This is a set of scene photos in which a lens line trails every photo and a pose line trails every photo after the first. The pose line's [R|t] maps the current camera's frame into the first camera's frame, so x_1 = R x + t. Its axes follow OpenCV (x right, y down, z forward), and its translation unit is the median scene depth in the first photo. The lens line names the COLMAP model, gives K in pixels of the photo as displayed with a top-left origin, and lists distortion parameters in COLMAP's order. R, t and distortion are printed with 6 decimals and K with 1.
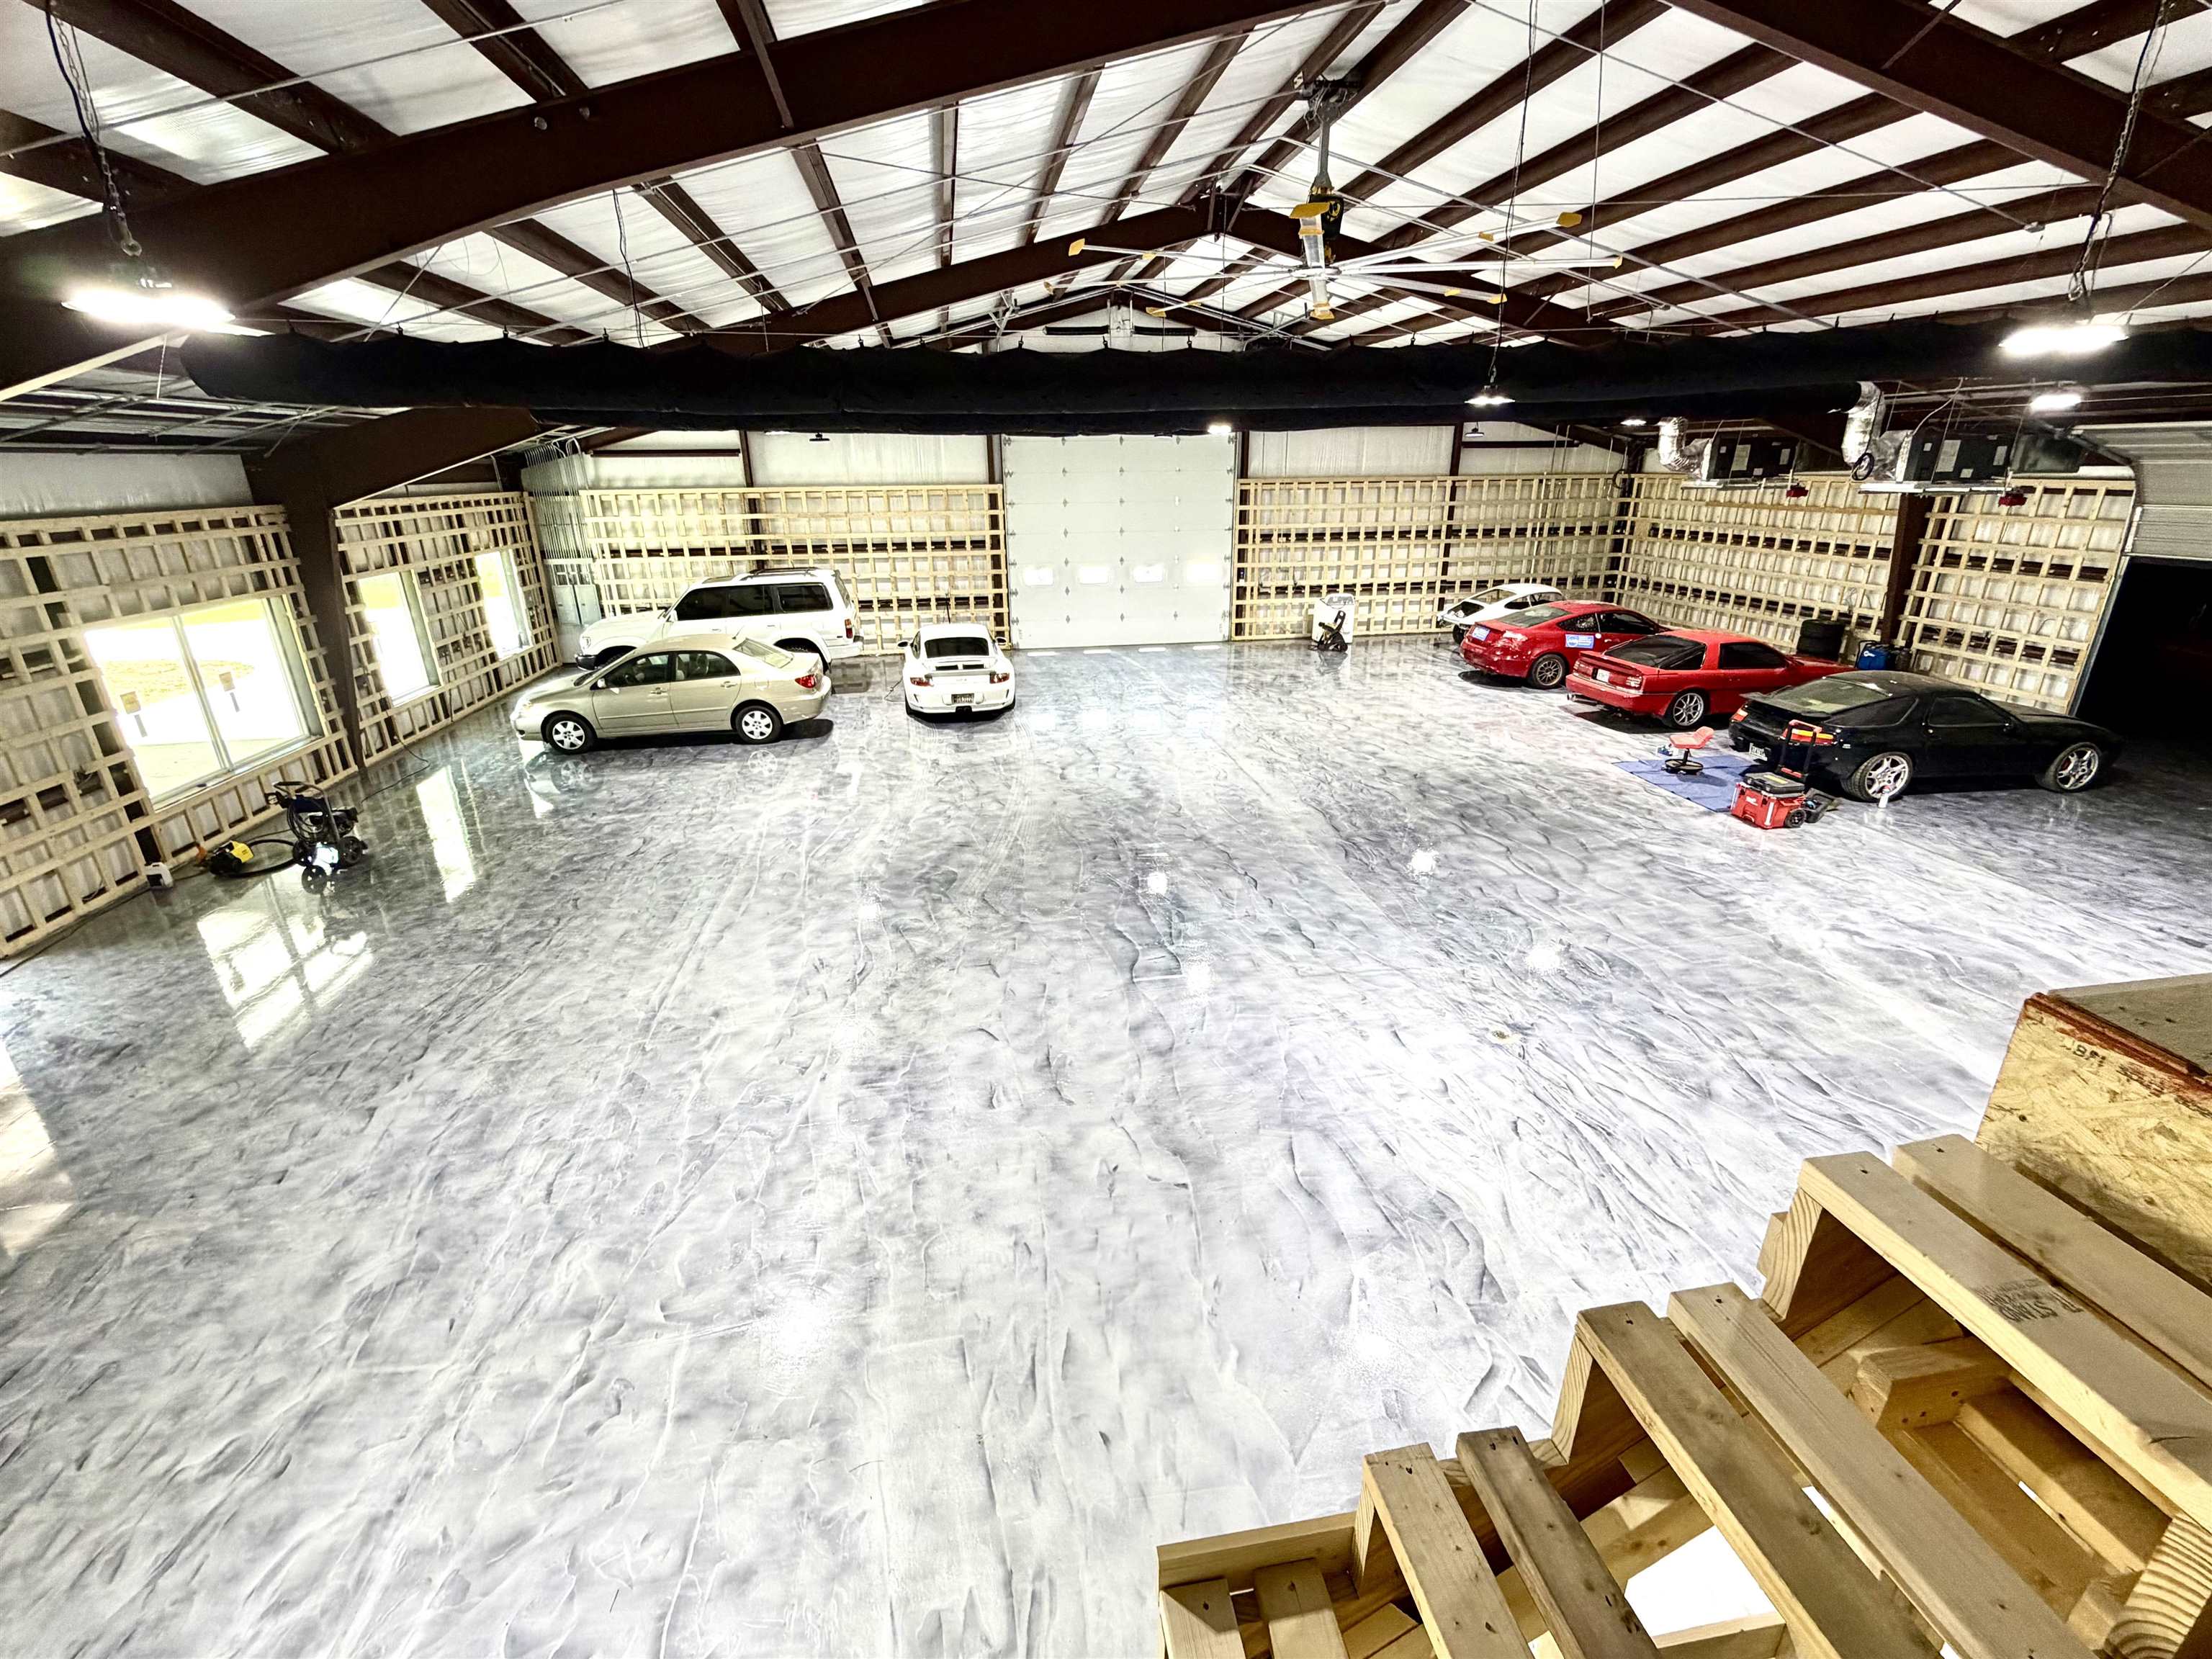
lens RADIAL K [[966.4, 0, 1106.0], [0, 966.4, 829.5], [0, 0, 1]] dist [0.000745, 0.000382]
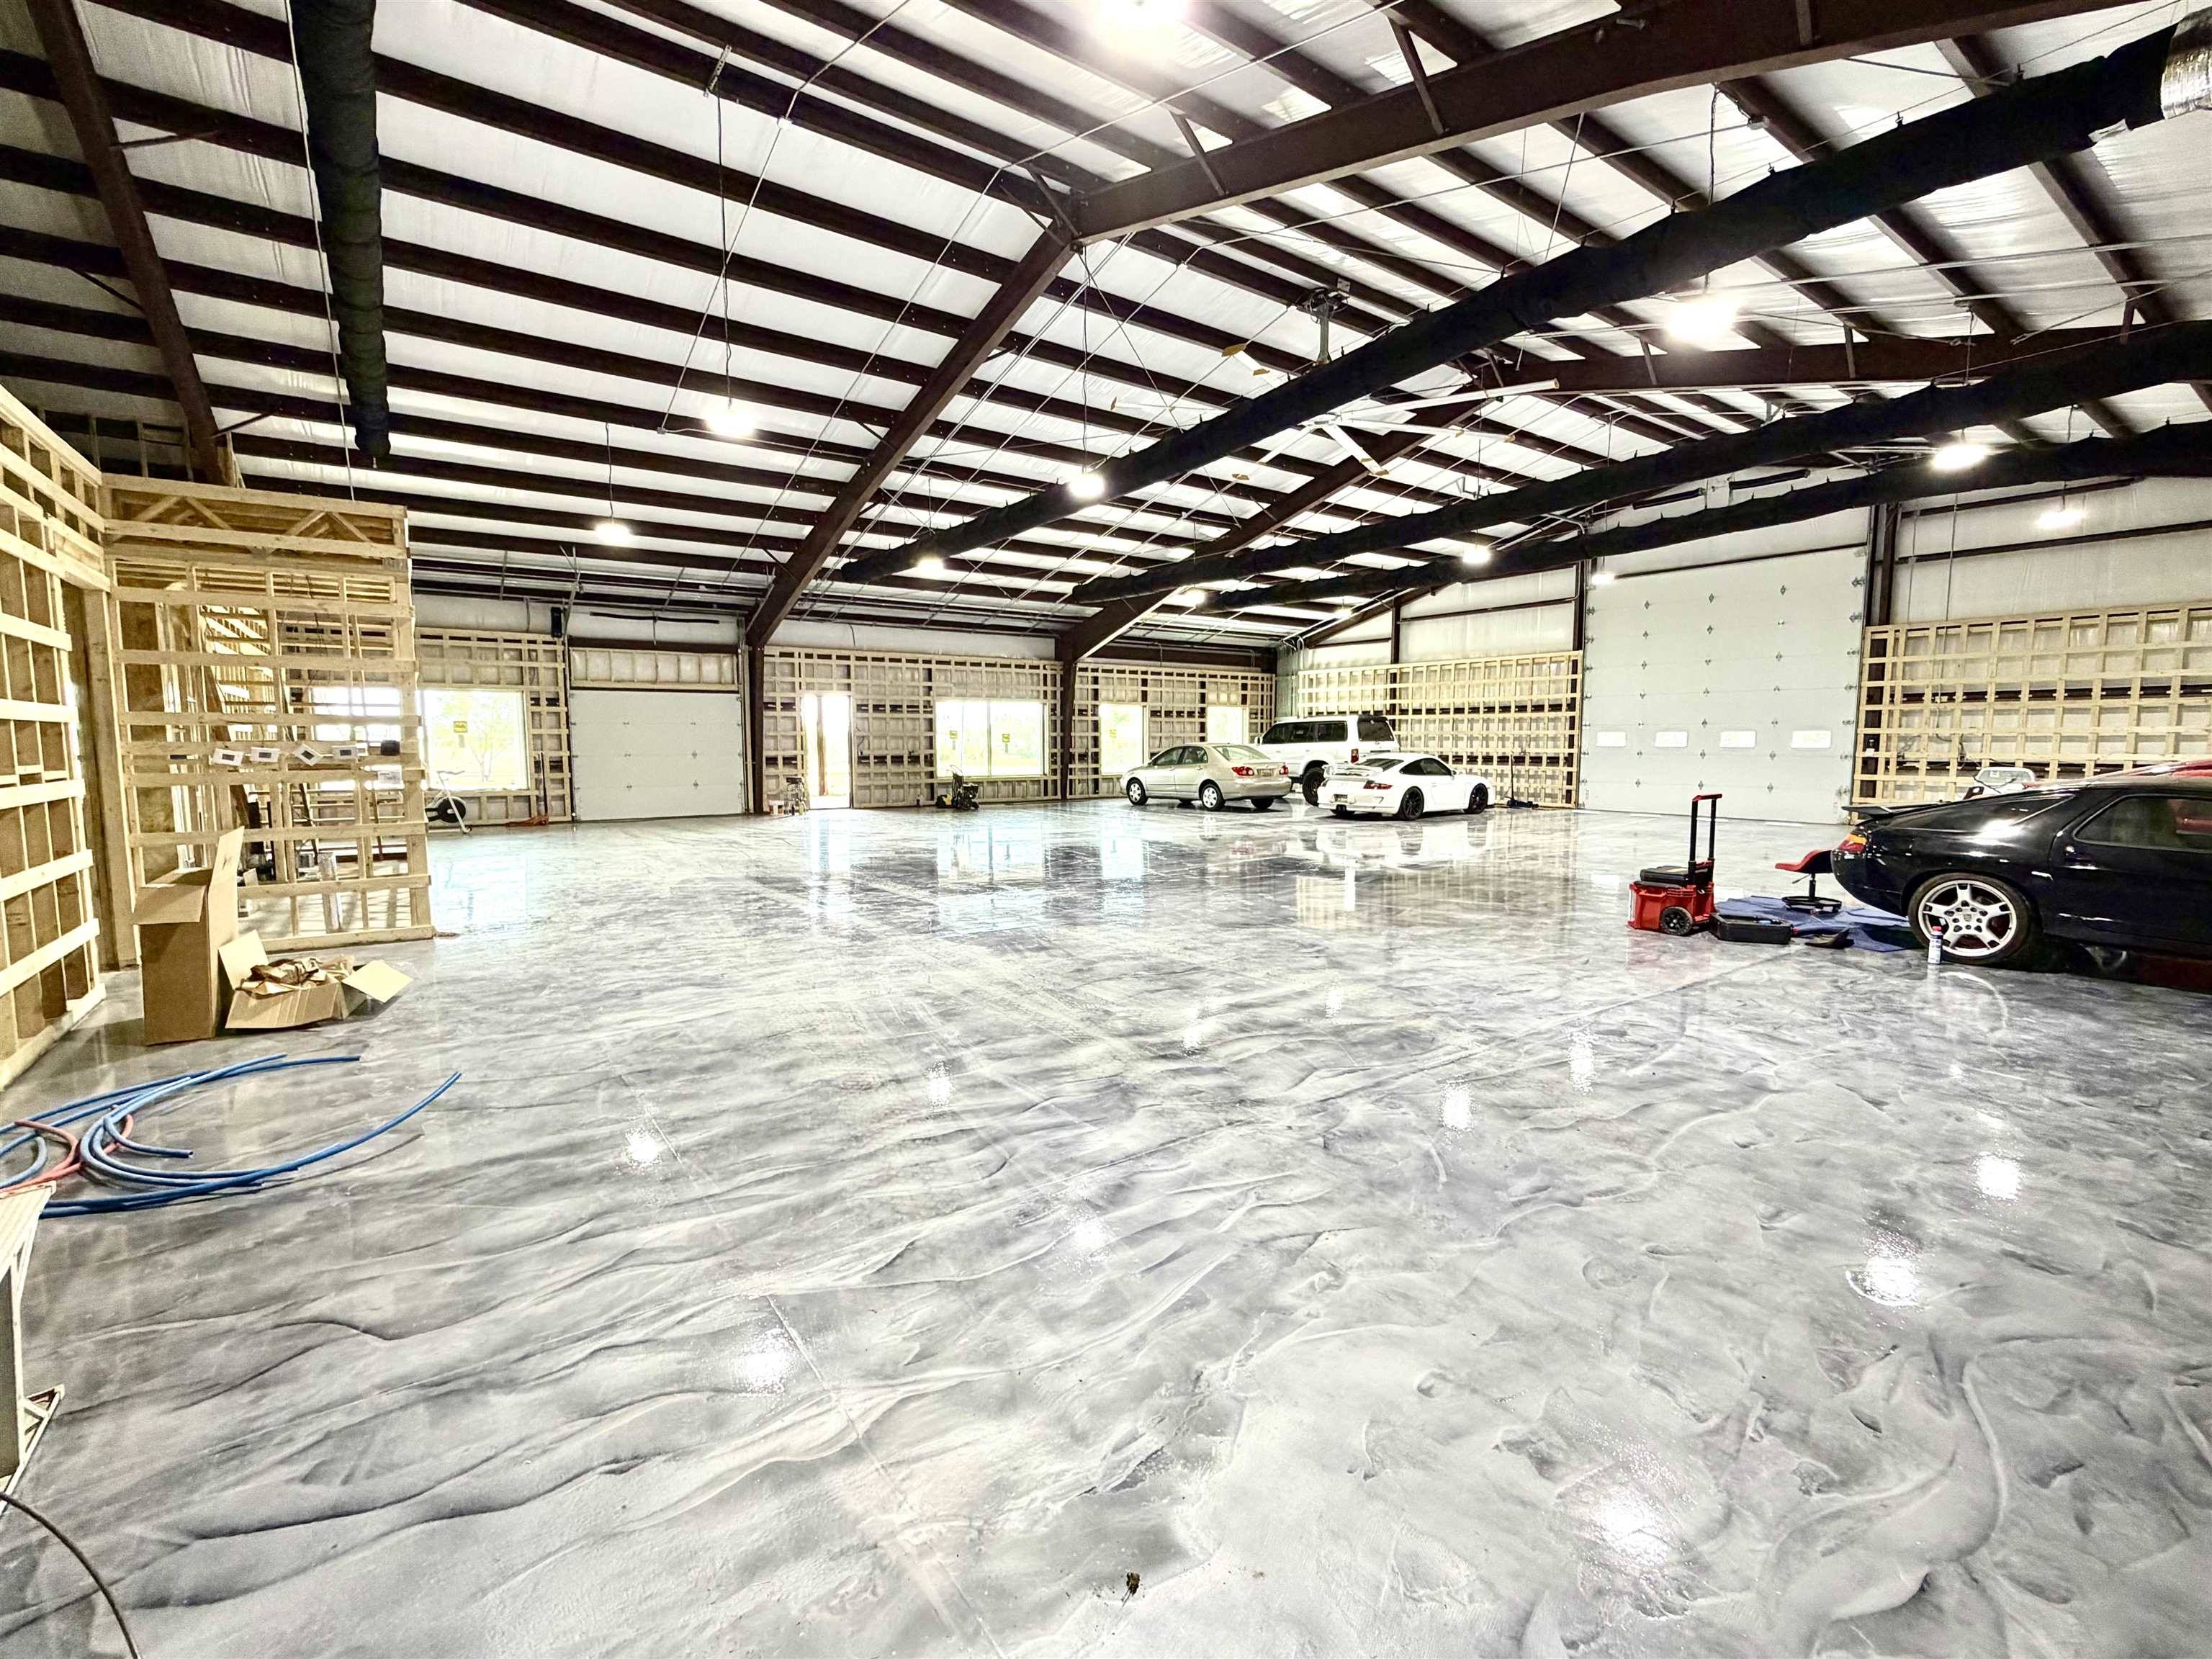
lens RADIAL K [[966.4, 0, 1106.0], [0, 966.4, 829.5], [0, 0, 1]] dist [0.000745, 0.000382]
pose [[0.444271, 0.096409, -0.890690, 0.729846], [-0.322189, 0.944870, -0.058433, 0.060179], [0.835953, 0.312930, 0.450840, 0.197667]]
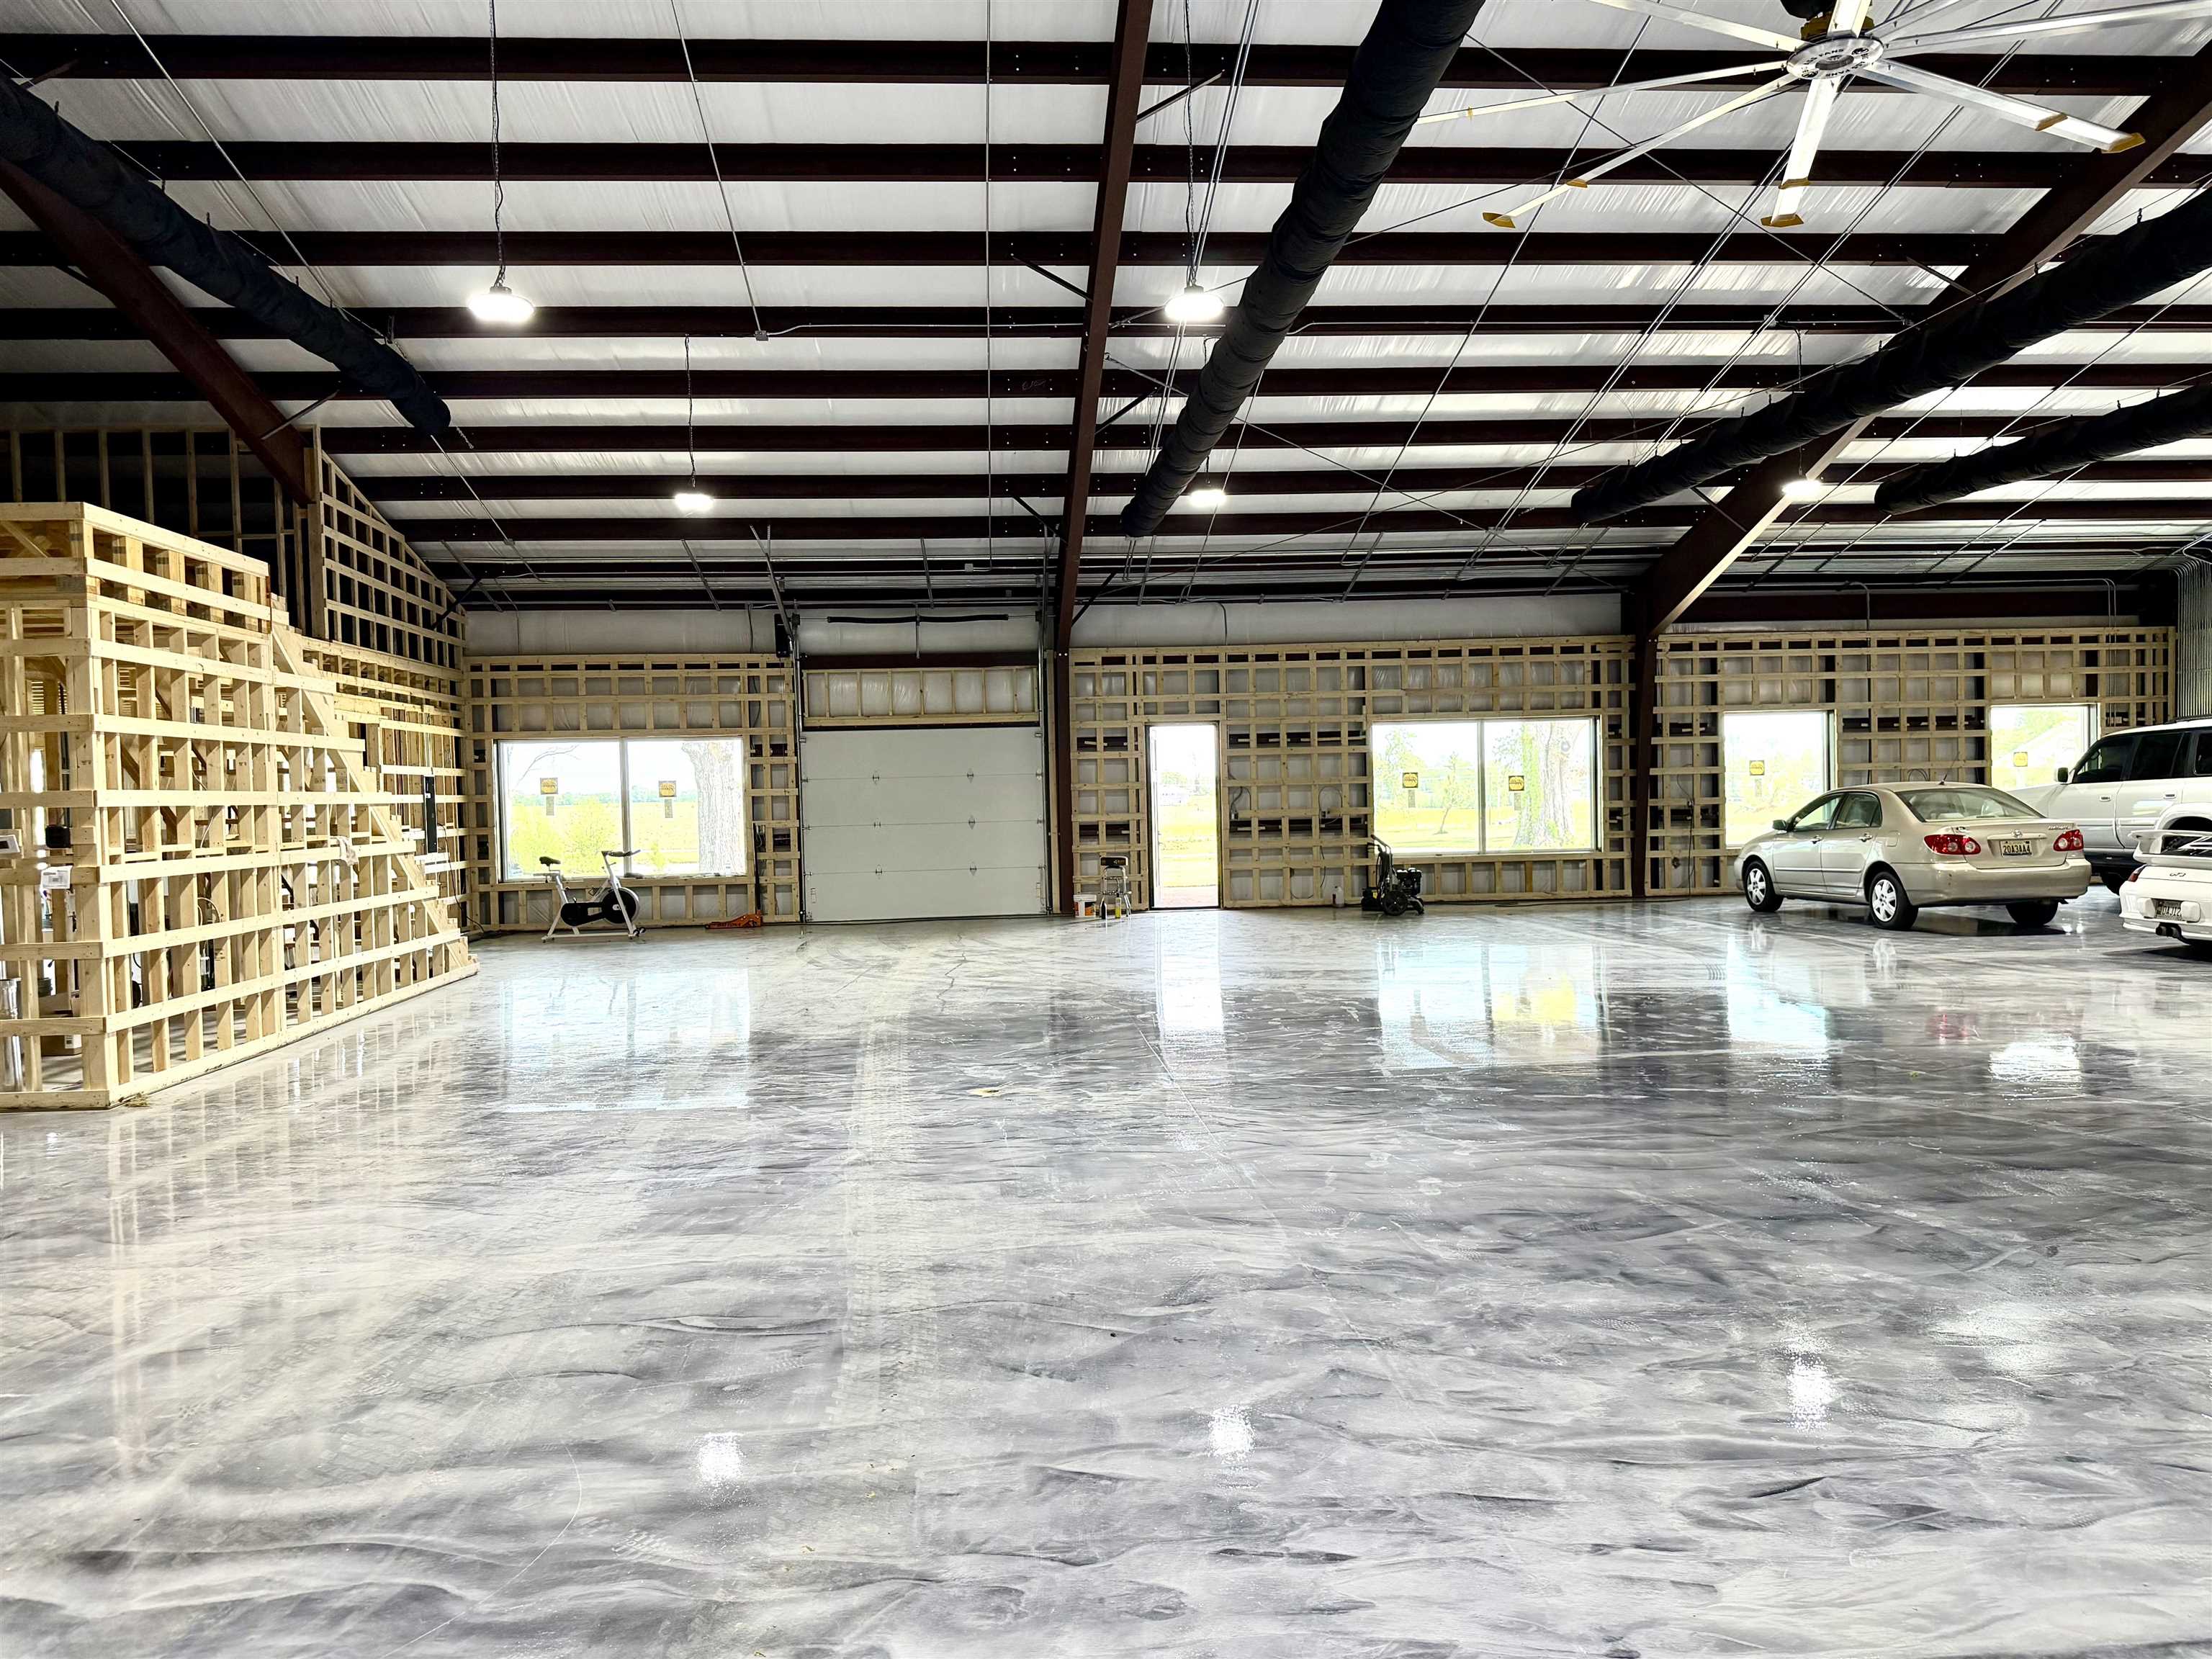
lens RADIAL K [[1571.9, 0, 1106.0], [0, 1571.9, 829.5], [0, 0, 1]] dist [0.112354, -0.147938]
pose [[-0.085847, 0.038344, -0.995570, 0.681403], [-0.328208, 0.942394, 0.064597, -0.040977], [0.940696, 0.332300, -0.068317, 0.461492]]
